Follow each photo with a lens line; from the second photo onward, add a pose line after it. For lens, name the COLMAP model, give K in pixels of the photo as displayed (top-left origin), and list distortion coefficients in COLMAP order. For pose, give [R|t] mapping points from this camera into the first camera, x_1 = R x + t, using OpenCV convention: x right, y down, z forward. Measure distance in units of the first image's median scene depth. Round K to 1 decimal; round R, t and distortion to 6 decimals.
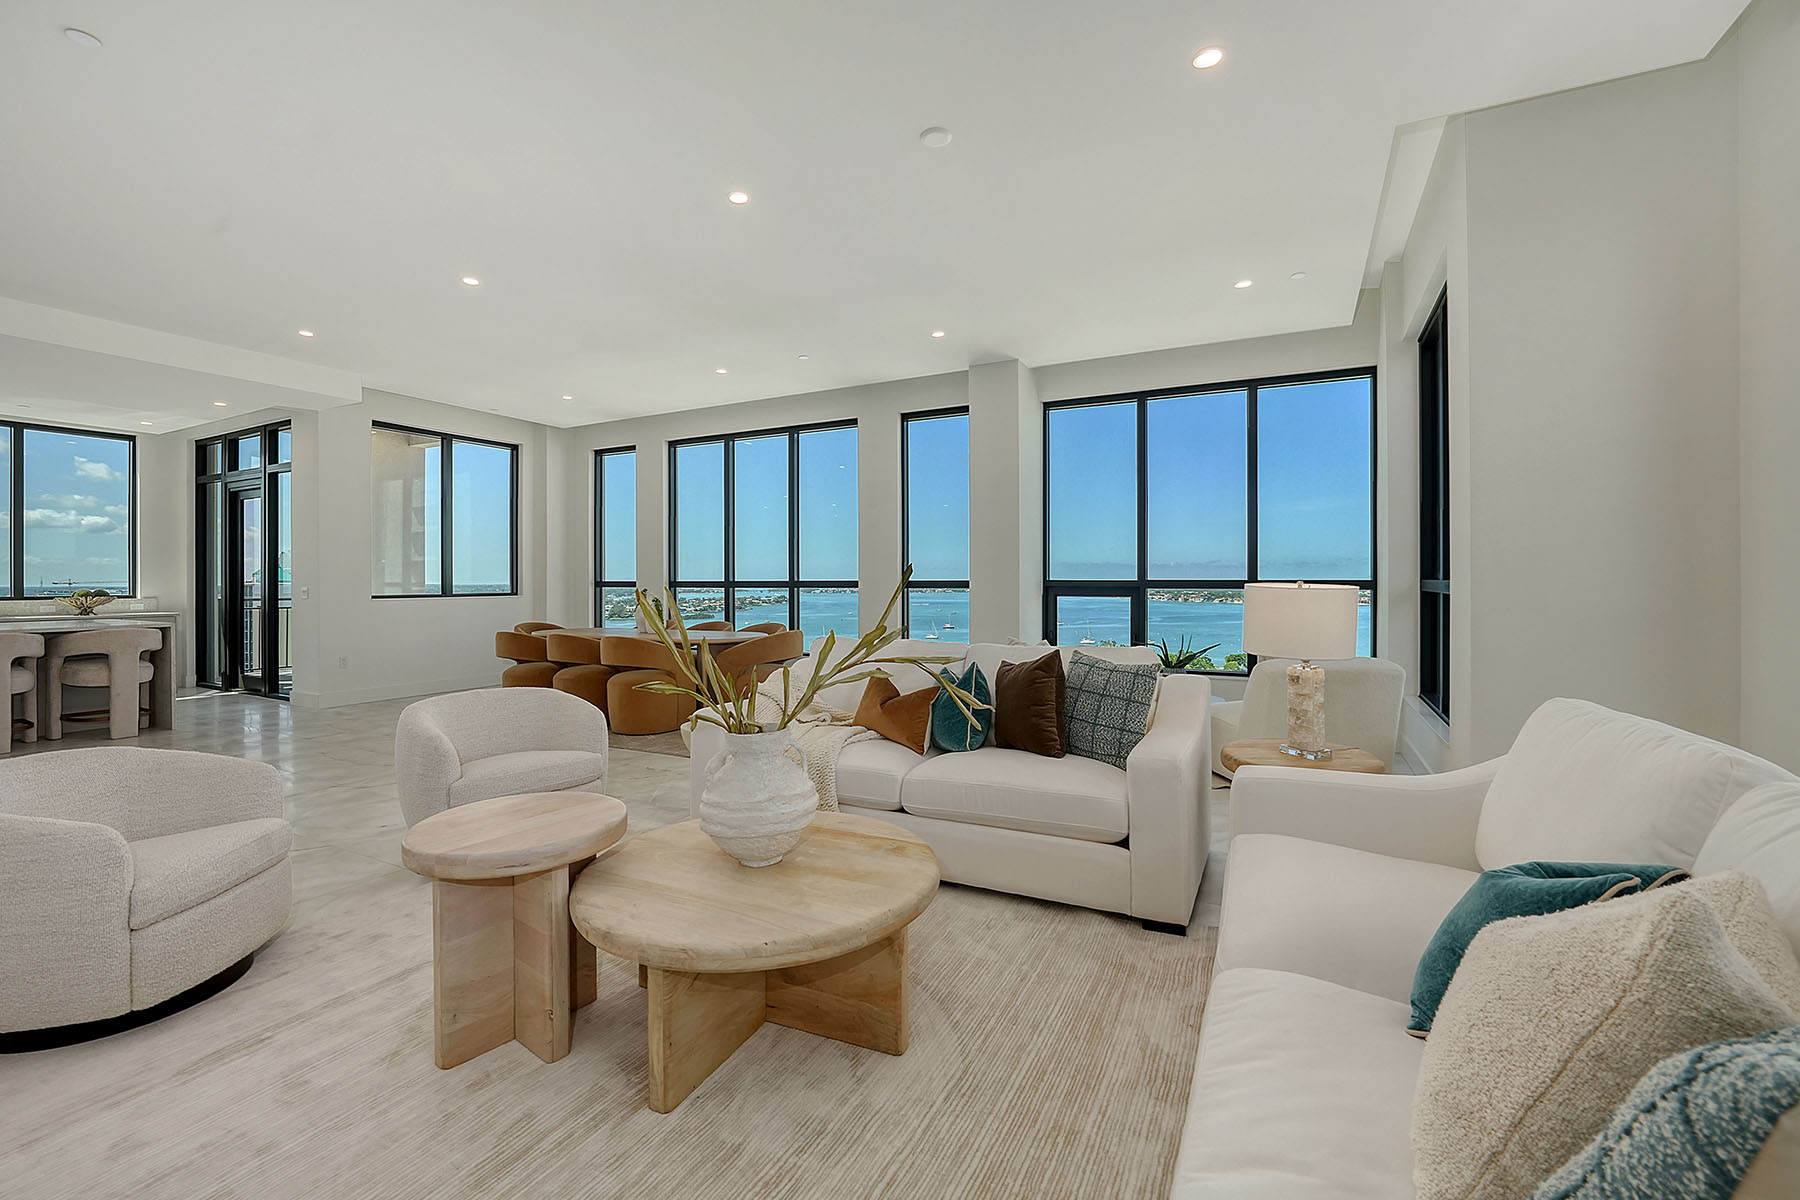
lens RADIAL K [[751.8, 0, 906.1], [0, 751.8, 591.6], [0, 0, 1]] dist [-0.016273, 0.001124]
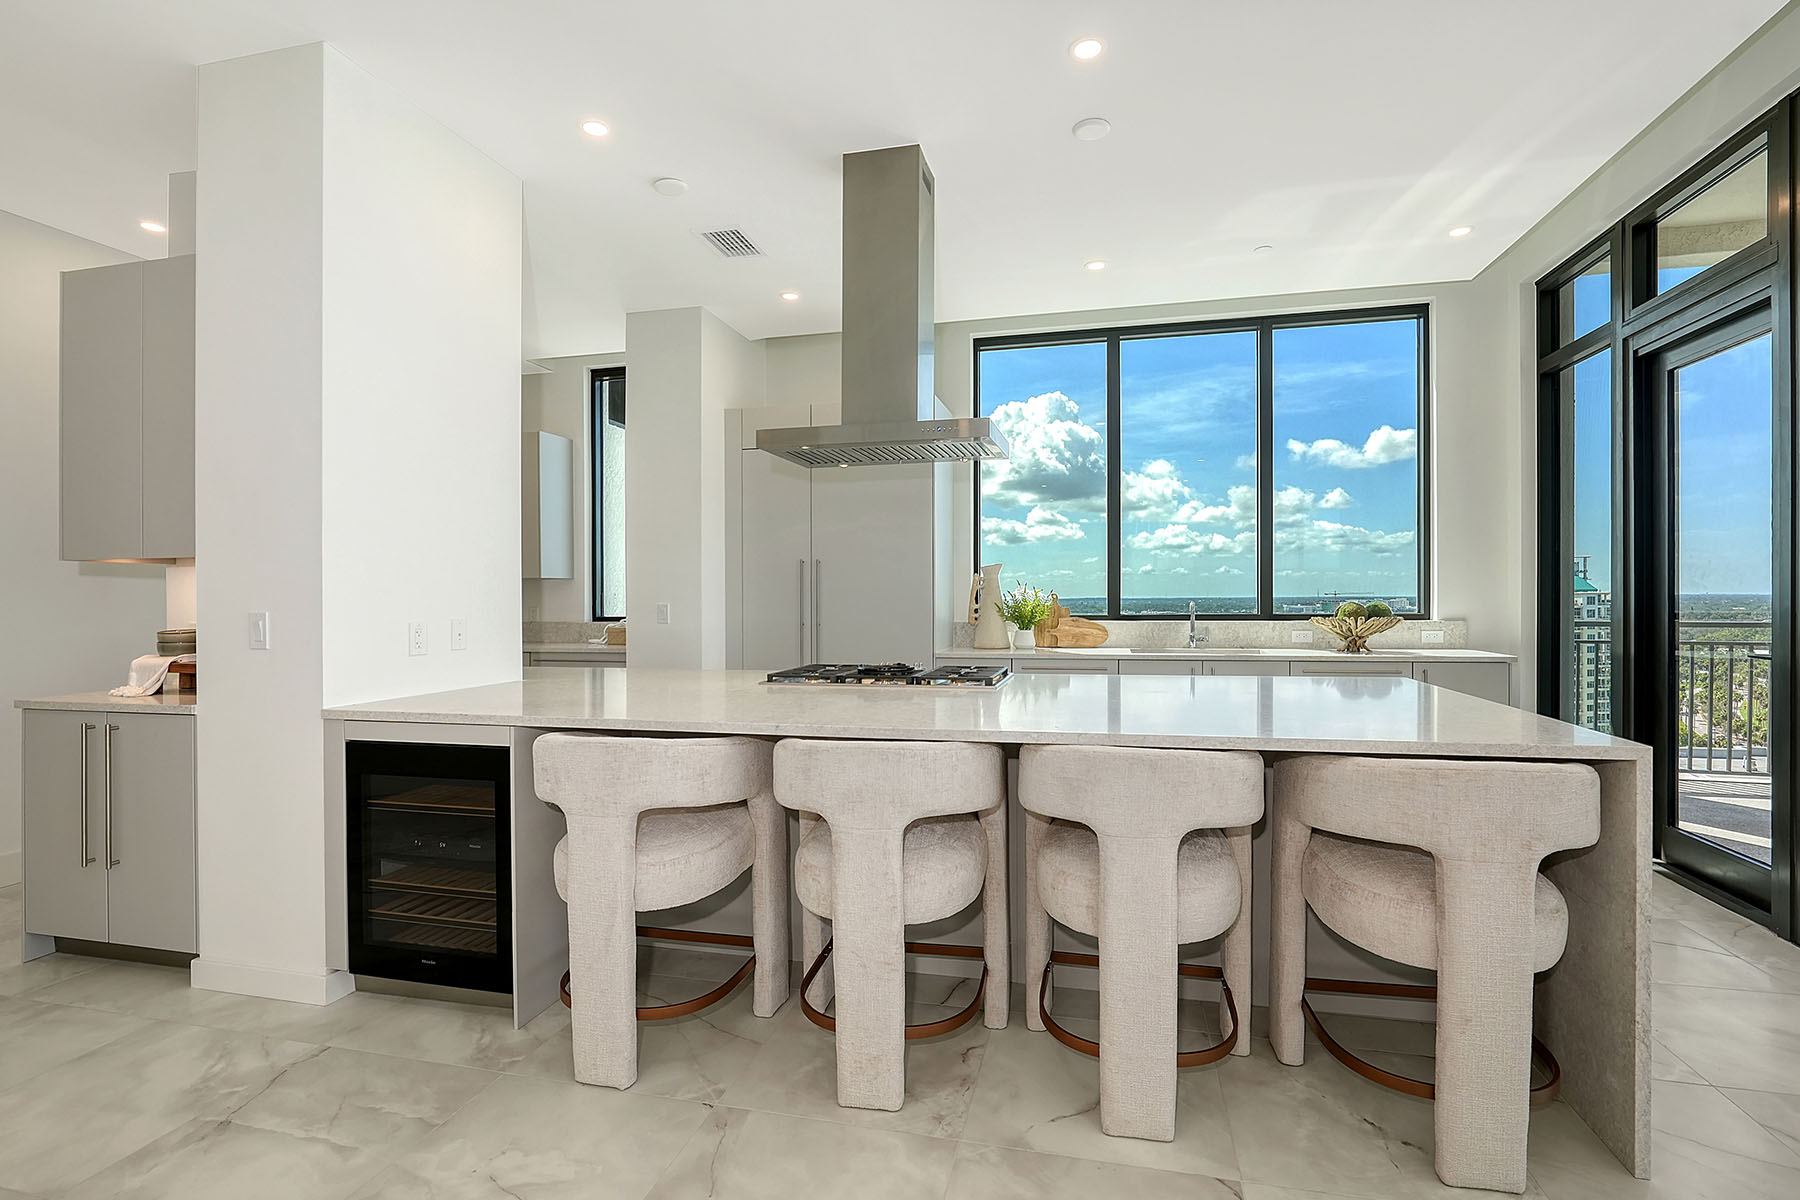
lens RADIAL K [[825.2, 0, 917.2], [0, 825.2, 592.5], [0, 0, 1]] dist [-0.017145, 0.003689]
pose [[0.248968, -0.006295, -0.968491, -0.583850], [-0.004867, 0.999958, -0.007750, -0.003610], [0.968499, 0.006643, 0.248927, 0.518253]]
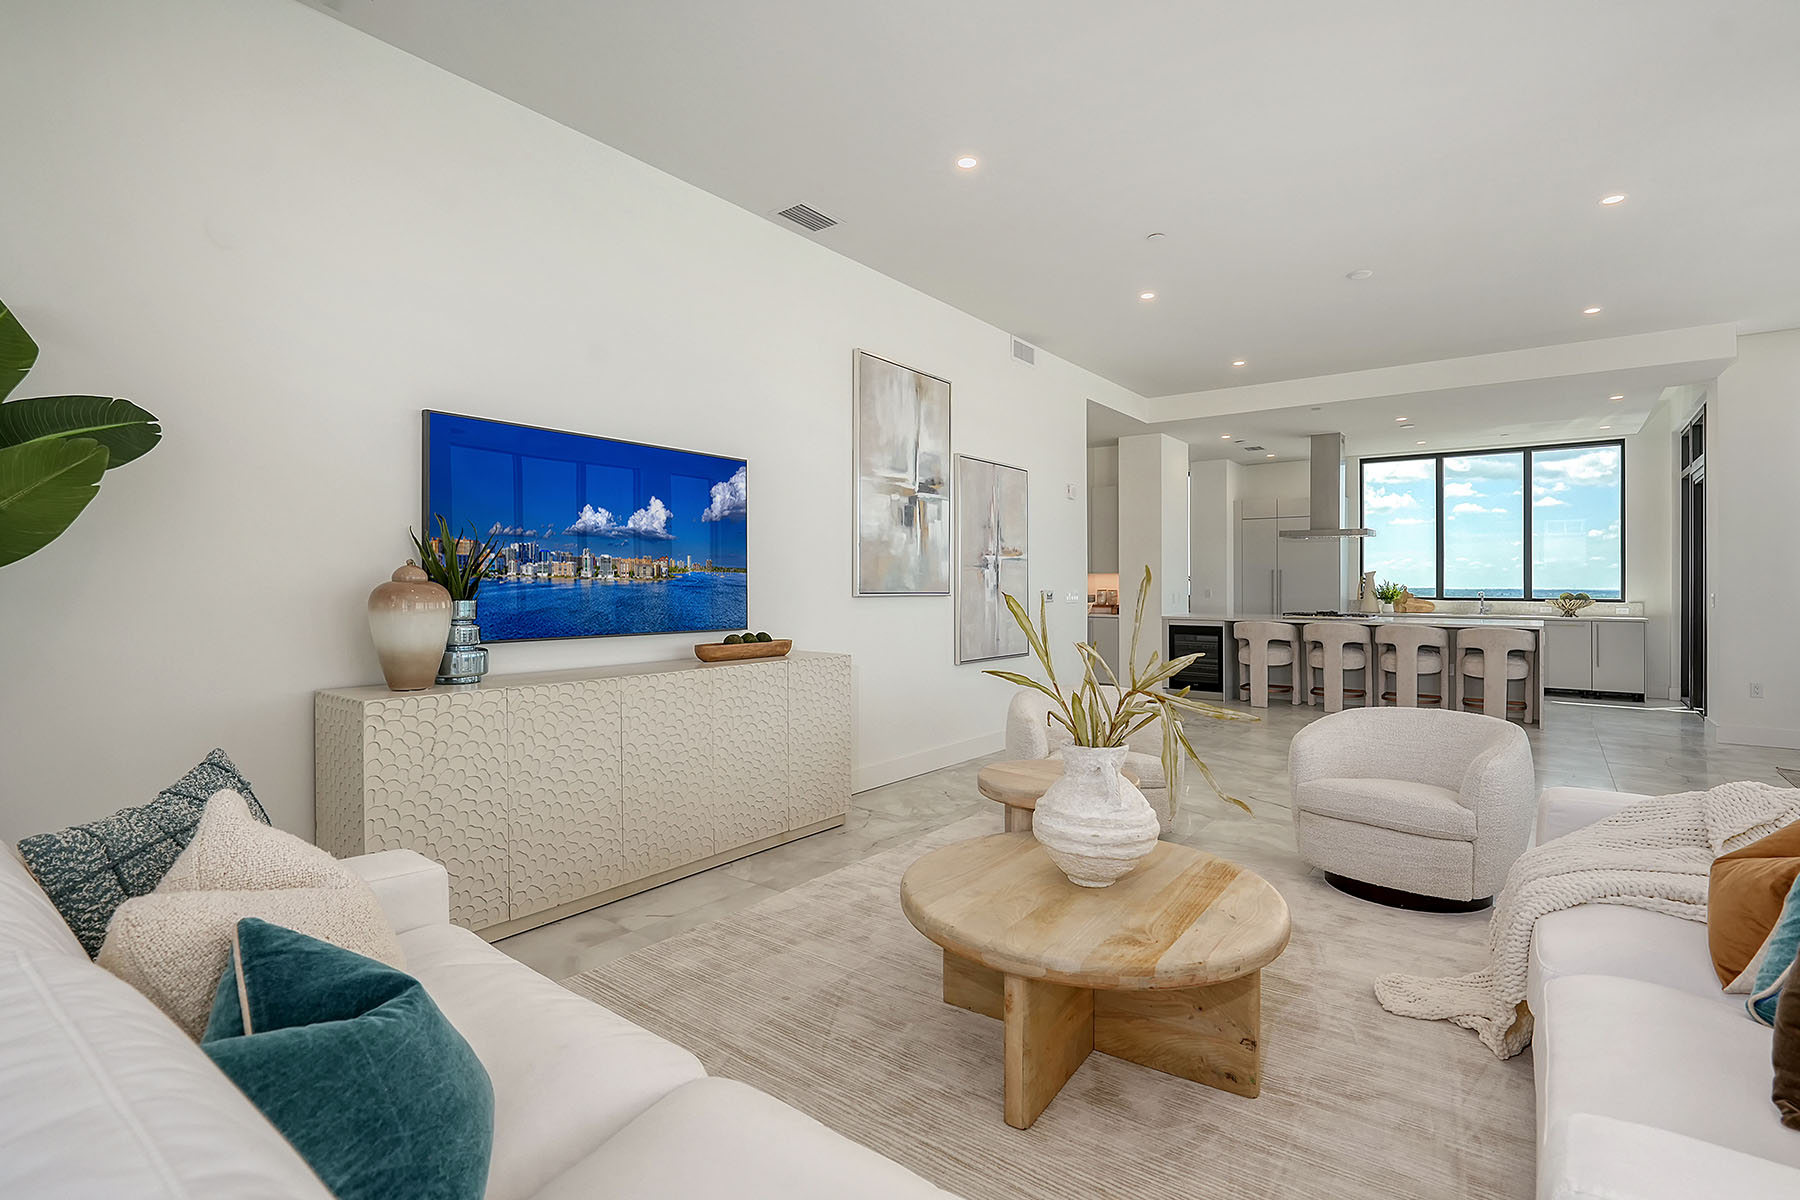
lens RADIAL K [[825.2, 0, 907.0], [0, 825.2, 558.2], [0, 0, 1]] dist [-0.017145, 0.003689]
pose [[-0.178814, -0.028778, -0.983462, 0.229508], [-0.014949, 0.999536, -0.026530, -0.006718], [0.983769, 0.009958, -0.179161, 0.241633]]
